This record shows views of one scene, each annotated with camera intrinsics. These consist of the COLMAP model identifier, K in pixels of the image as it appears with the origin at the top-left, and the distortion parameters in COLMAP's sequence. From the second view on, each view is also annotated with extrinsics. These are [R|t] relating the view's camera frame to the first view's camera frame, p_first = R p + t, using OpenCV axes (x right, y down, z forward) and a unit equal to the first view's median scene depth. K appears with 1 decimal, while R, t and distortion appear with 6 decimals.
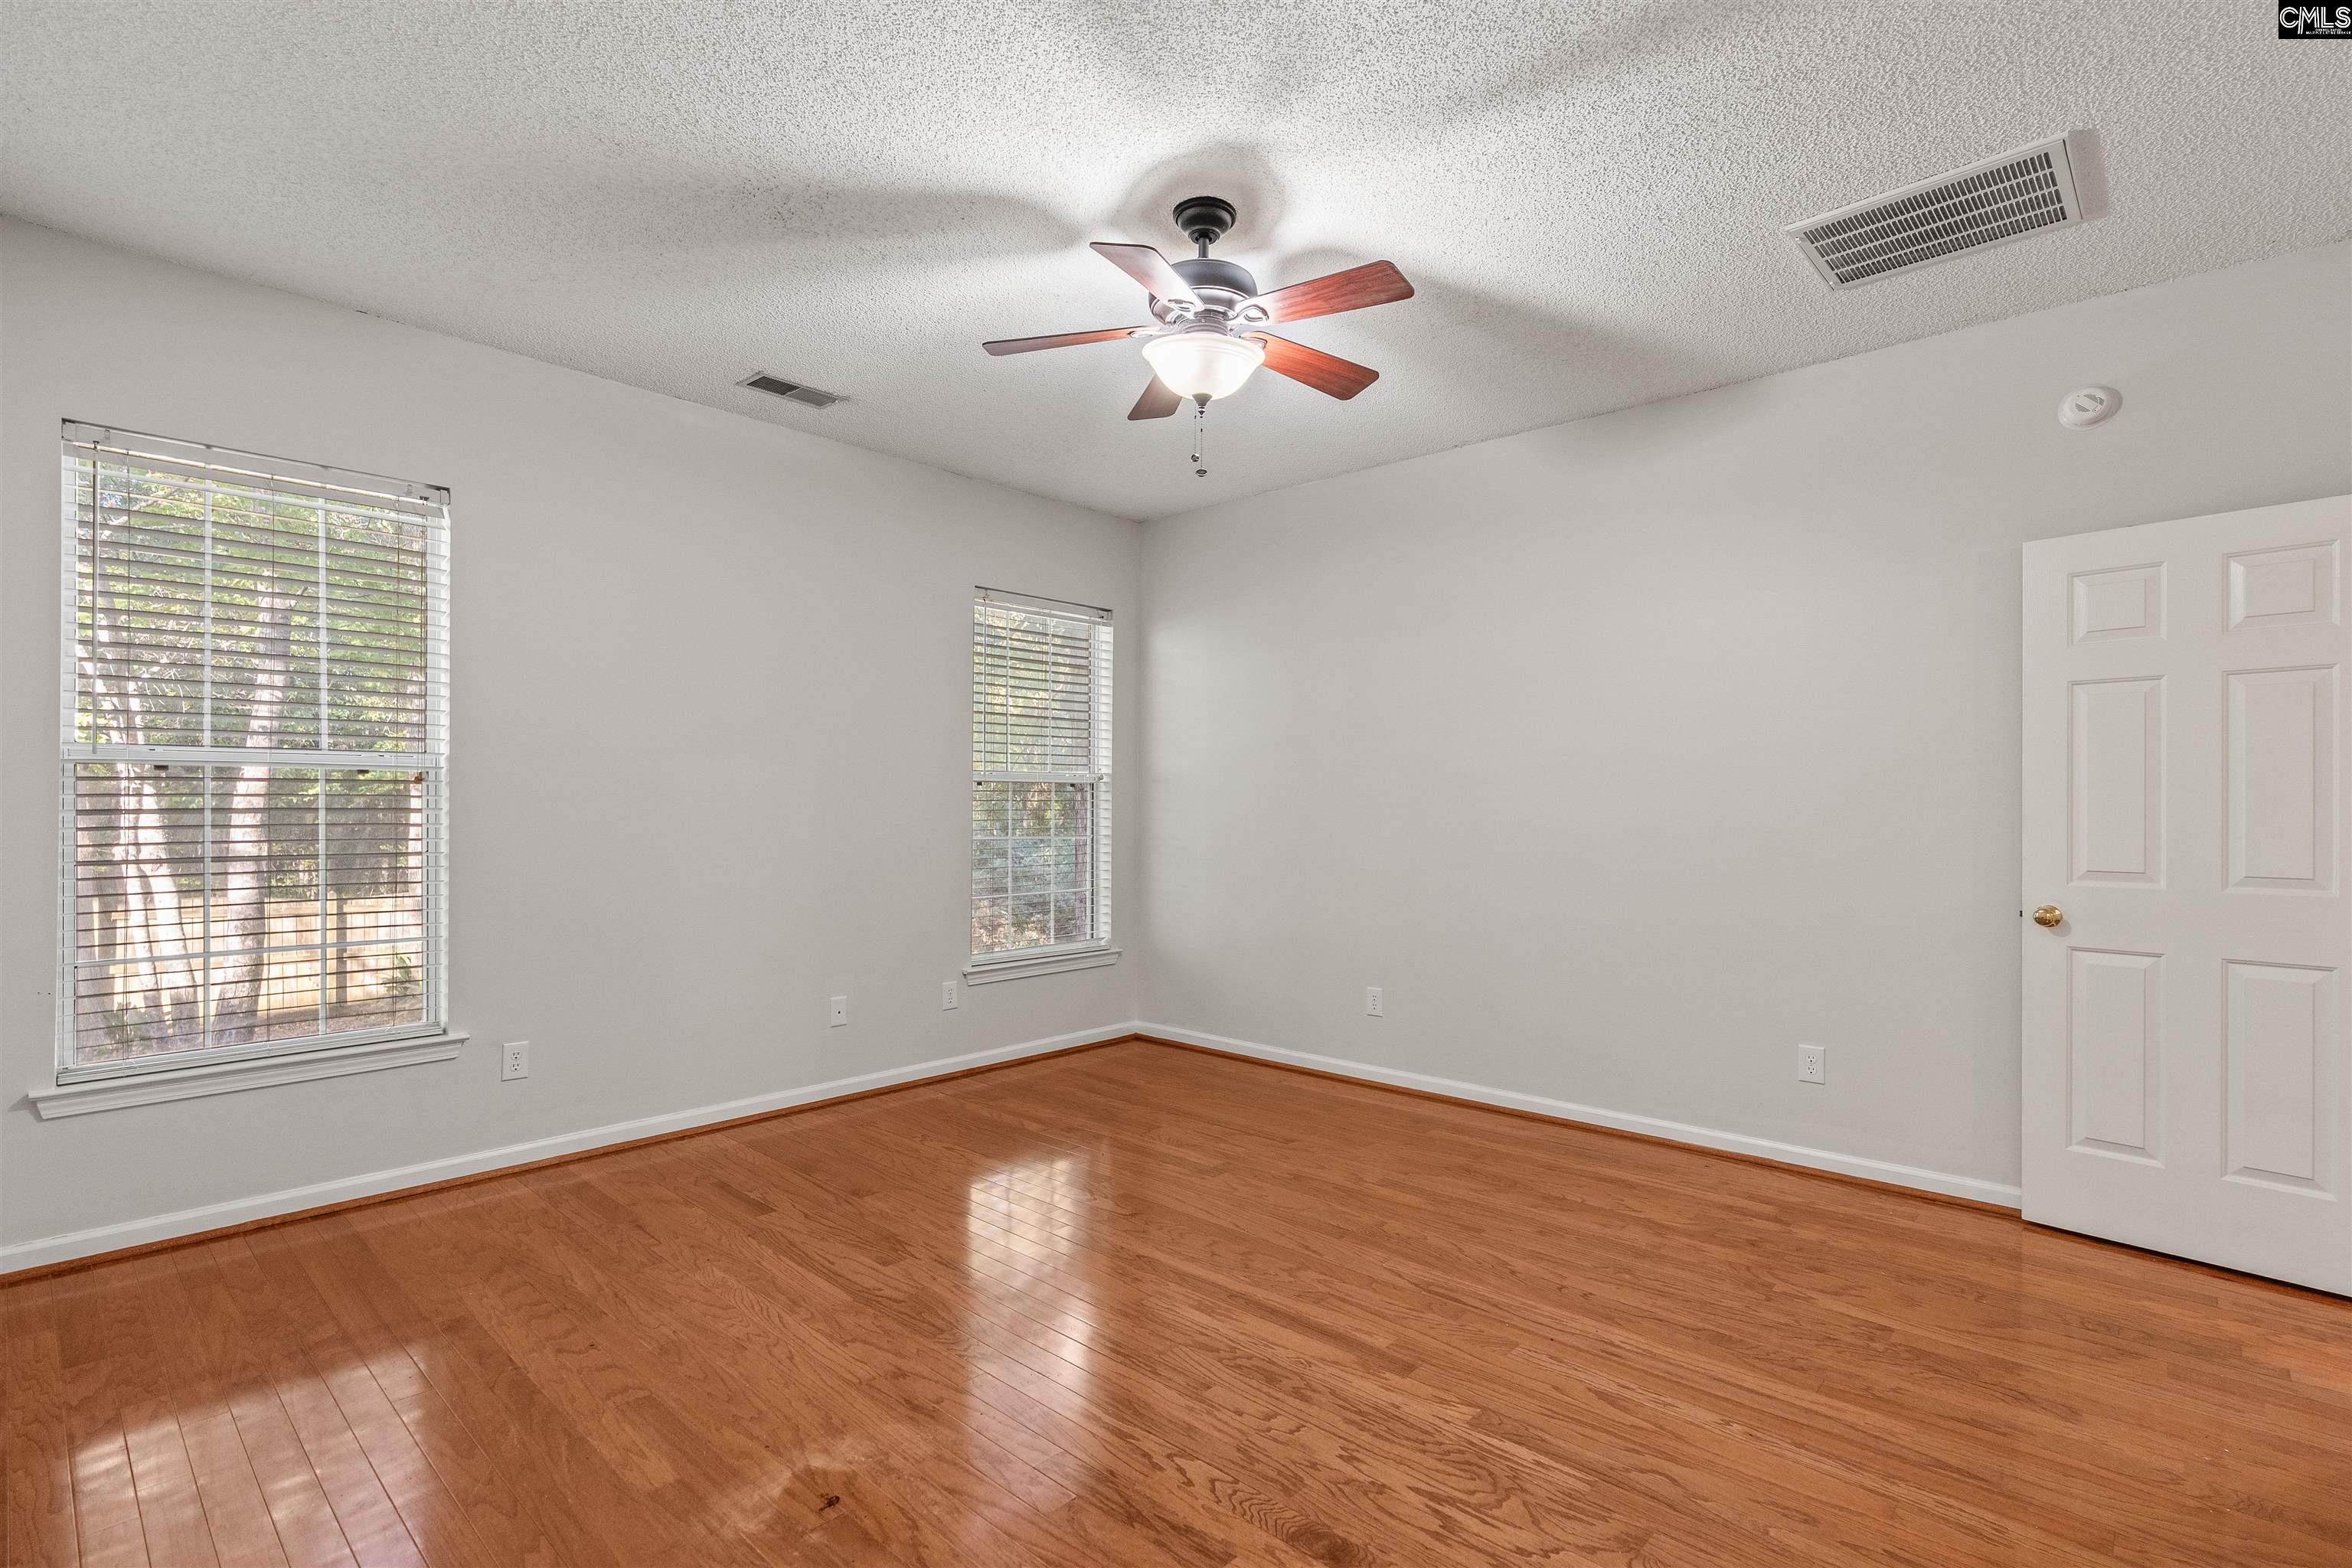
lens RADIAL K [[1090.0, 0, 1174.5], [0, 1090.0, 798.9], [0, 0, 1]] dist [-0.005425, 0.002472]
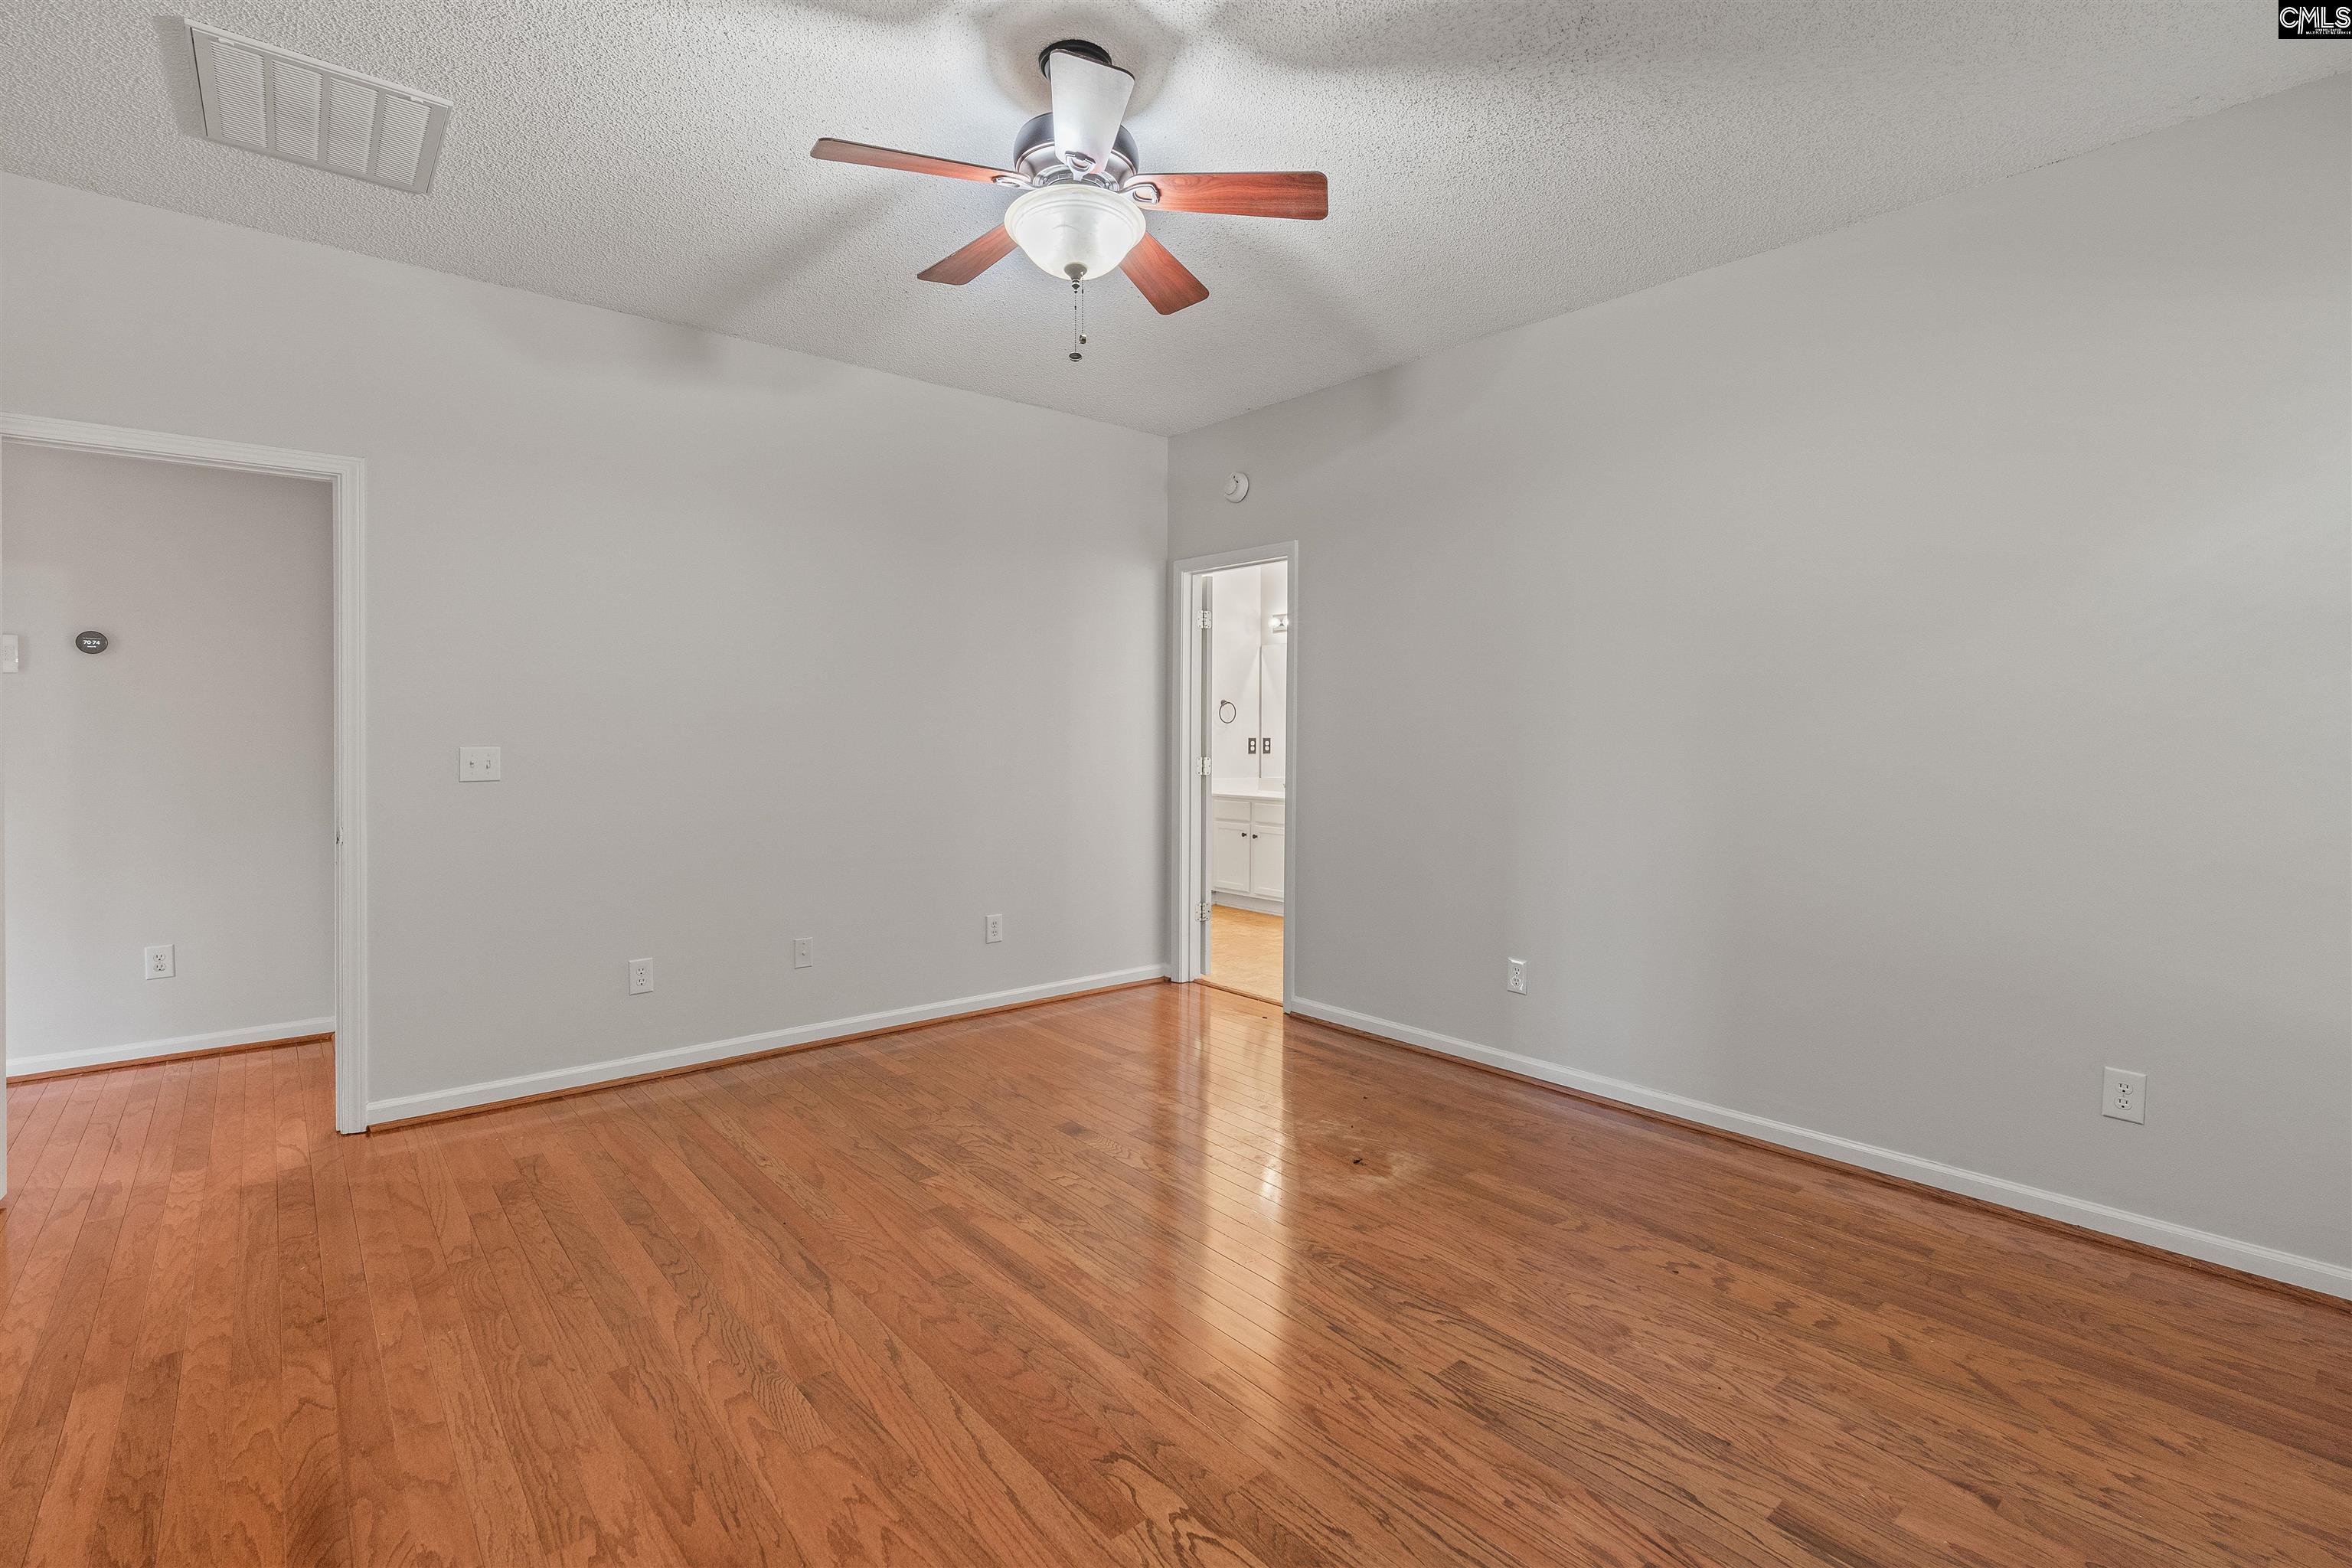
lens RADIAL K [[1090.0, 0, 1190.5], [0, 1090.0, 773.5], [0, 0, 1]] dist [-0.005425, 0.002472]
pose [[-0.993418, -0.013828, 0.113707, -0.176975], [-0.010156, 0.999410, 0.032810, -0.002780], [-0.114093, 0.031439, -0.992972, 1.953868]]
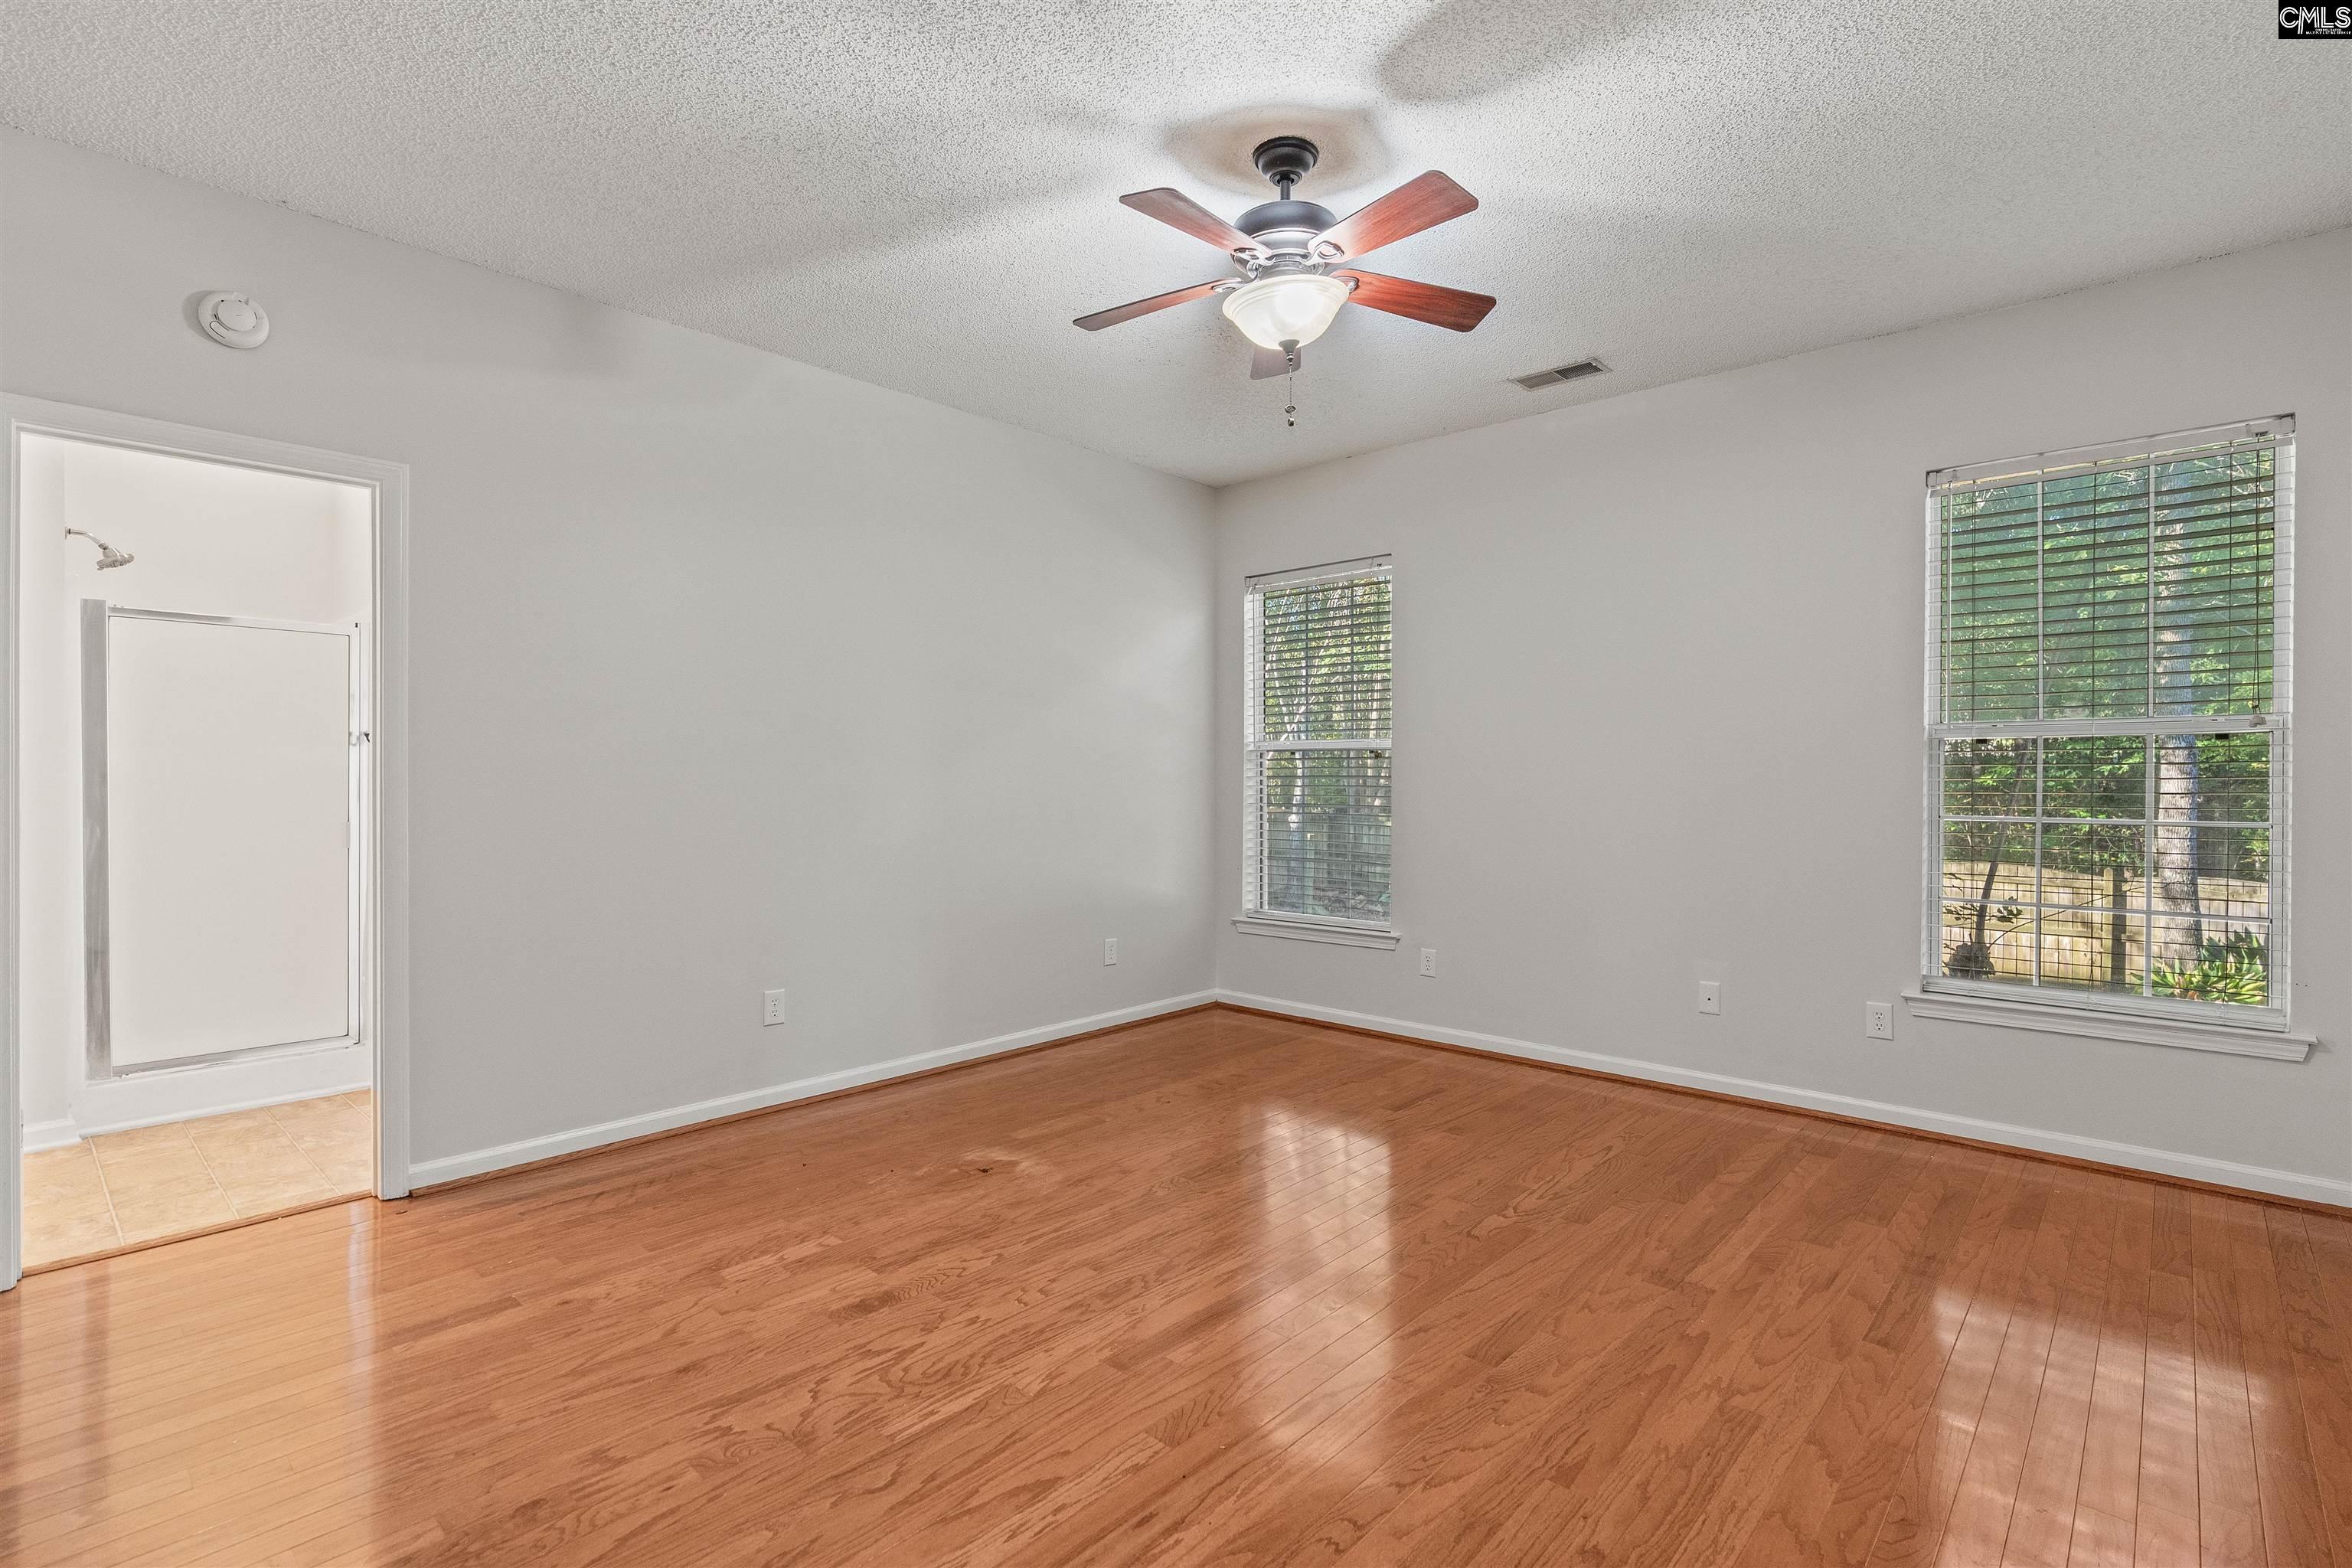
lens RADIAL K [[1090.0, 0, 1178.6], [0, 1090.0, 782.0], [0, 0, 1]] dist [-0.005425, 0.002472]
pose [[0.008021, -0.000297, -0.999968, 1.050542], [0.006464, 0.999979, -0.000245, 0.017088], [0.999947, -0.006462, 0.008022, 0.950050]]
